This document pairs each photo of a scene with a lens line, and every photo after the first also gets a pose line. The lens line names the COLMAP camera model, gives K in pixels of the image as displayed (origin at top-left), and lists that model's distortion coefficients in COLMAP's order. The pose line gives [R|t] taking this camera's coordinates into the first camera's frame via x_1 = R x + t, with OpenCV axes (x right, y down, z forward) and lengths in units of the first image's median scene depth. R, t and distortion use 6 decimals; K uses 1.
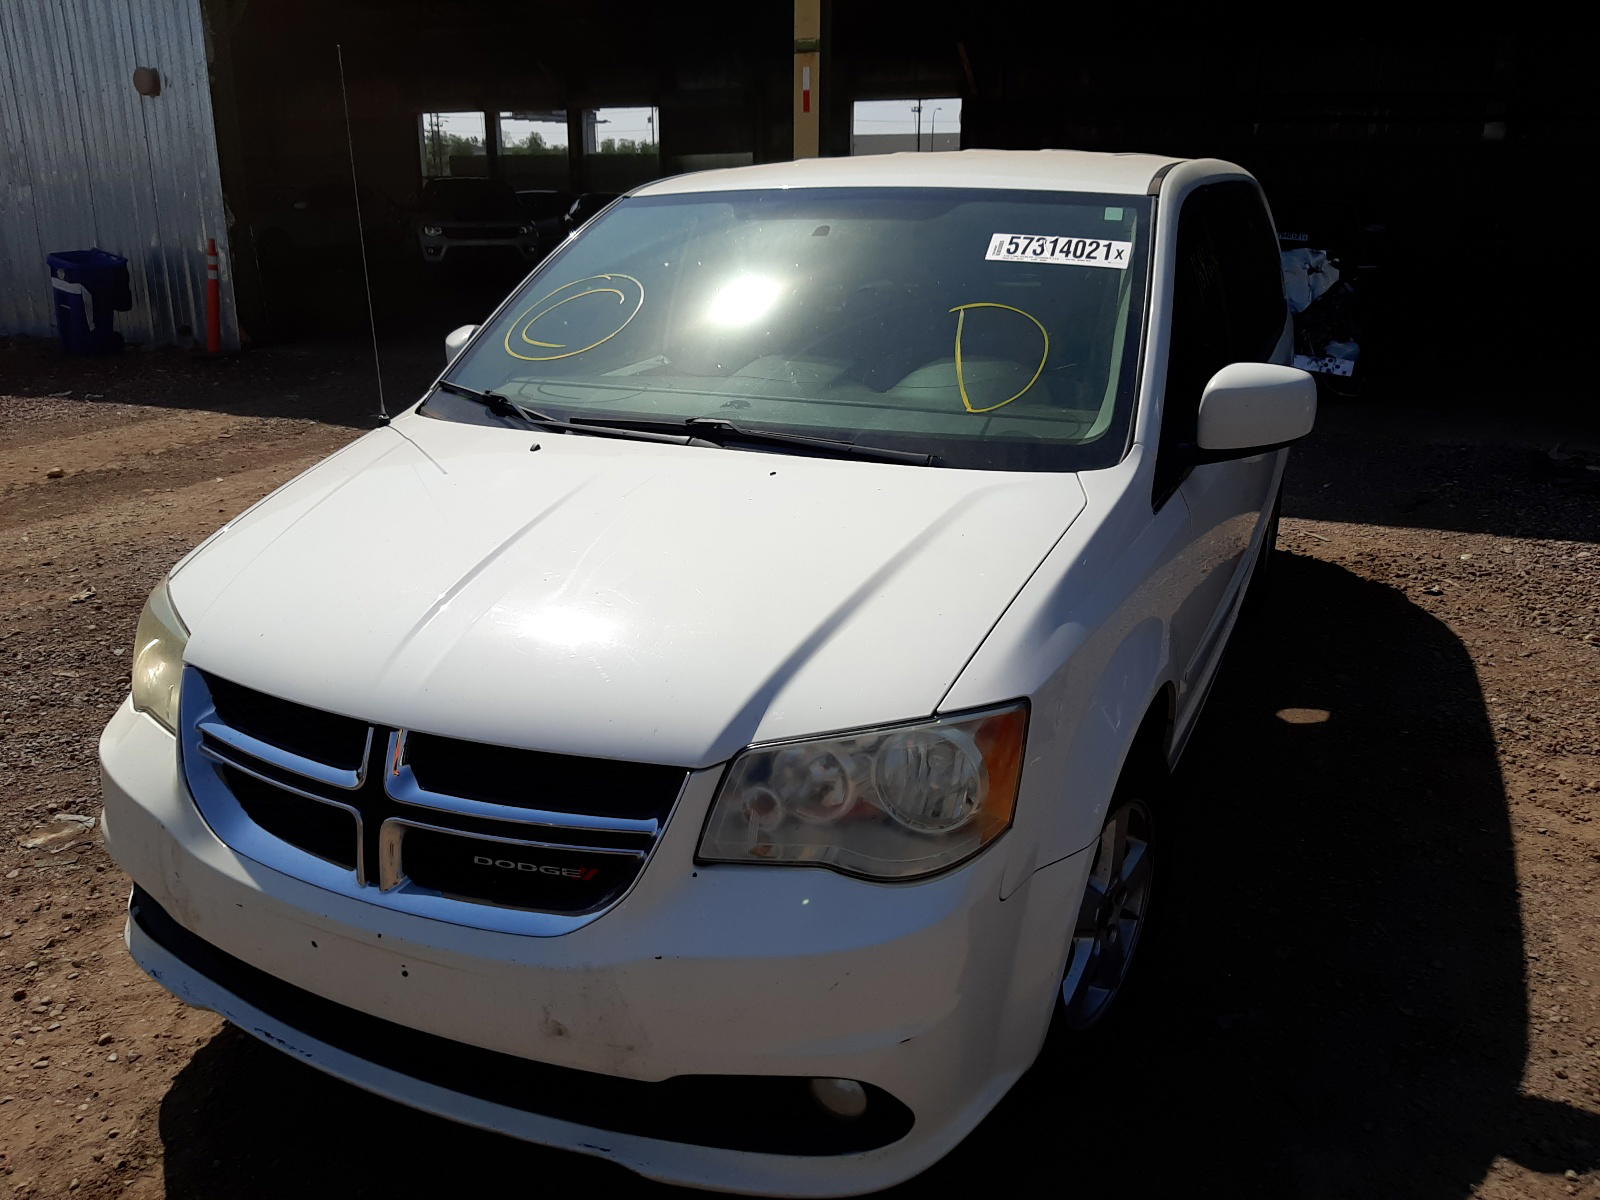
lens RADIAL K [[1230.9, 0, 795.2], [0, 1230.9, 631.2], [0, 0, 1]] dist [0.043218, -0.093271]
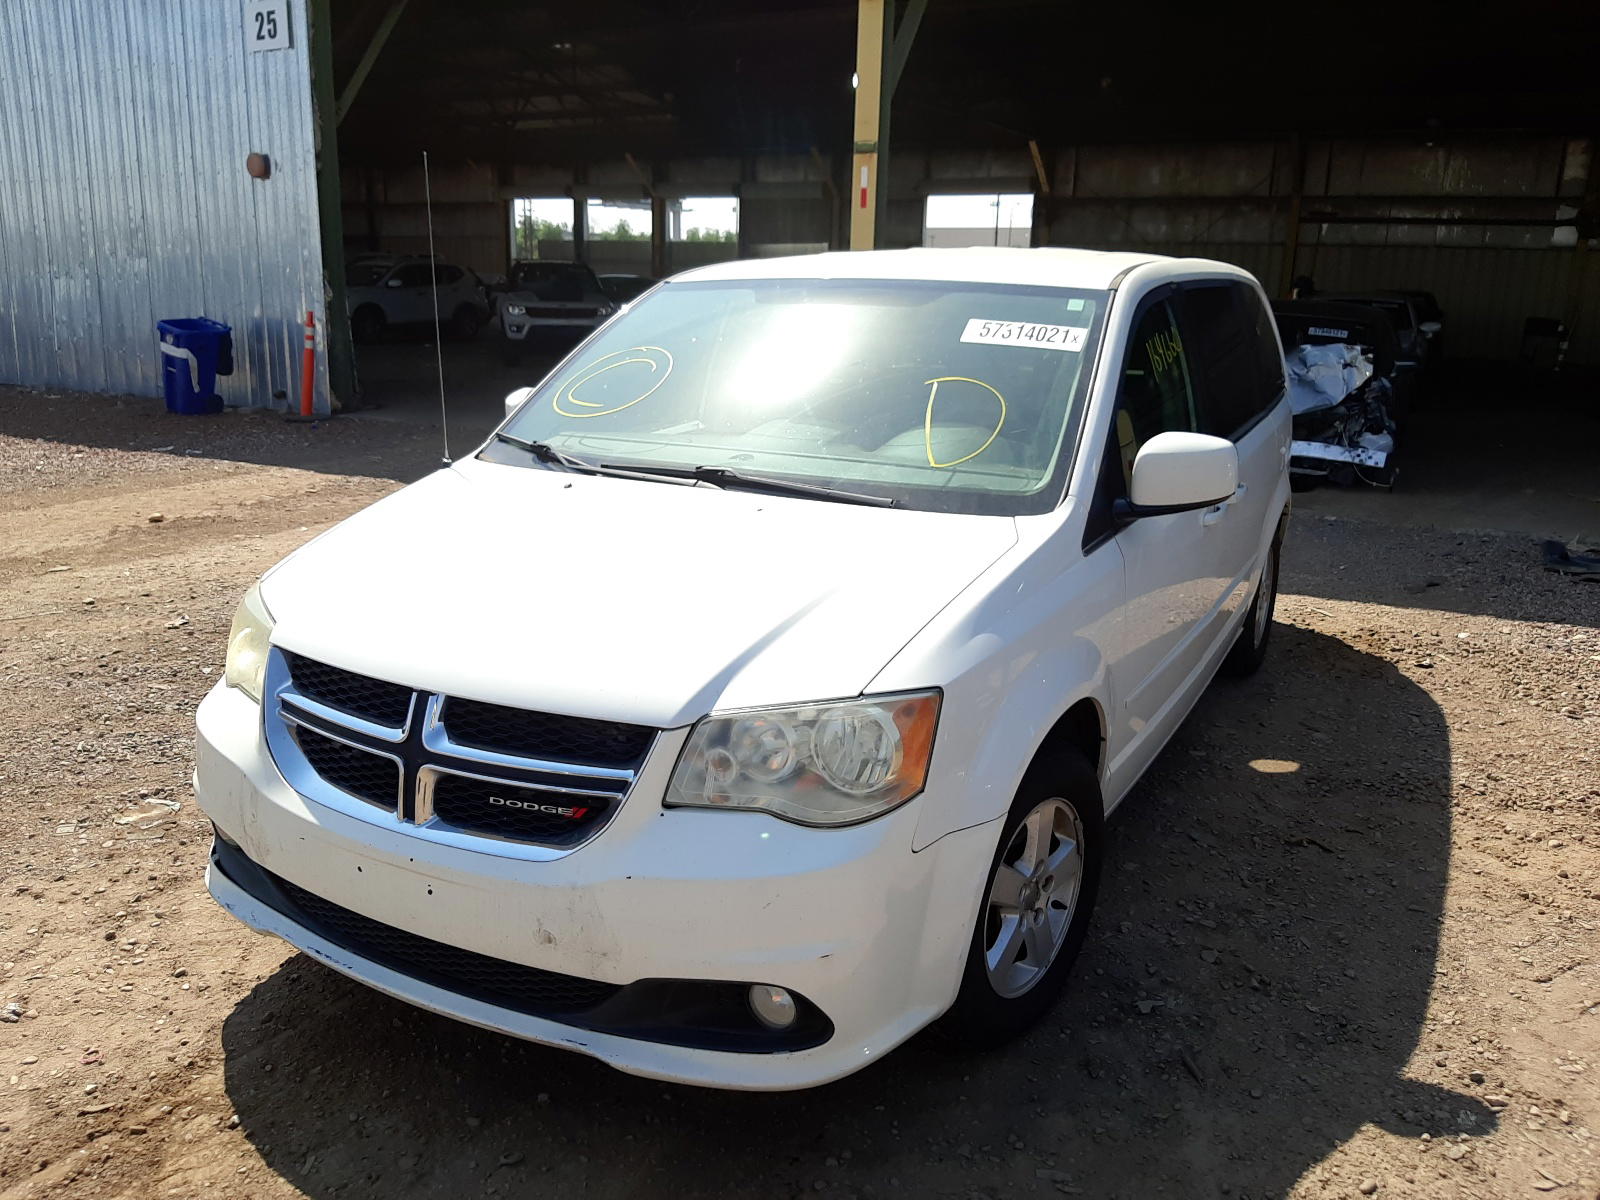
lens RADIAL K [[1230.9, 0, 795.2], [0, 1230.9, 631.2], [0, 0, 1]] dist [0.043218, -0.093271]
pose [[0.998004, 0.035900, -0.051946, 0.056228], [-0.039169, 0.997223, -0.063343, 0.043515], [0.049528, 0.065251, 0.996639, -0.125370]]
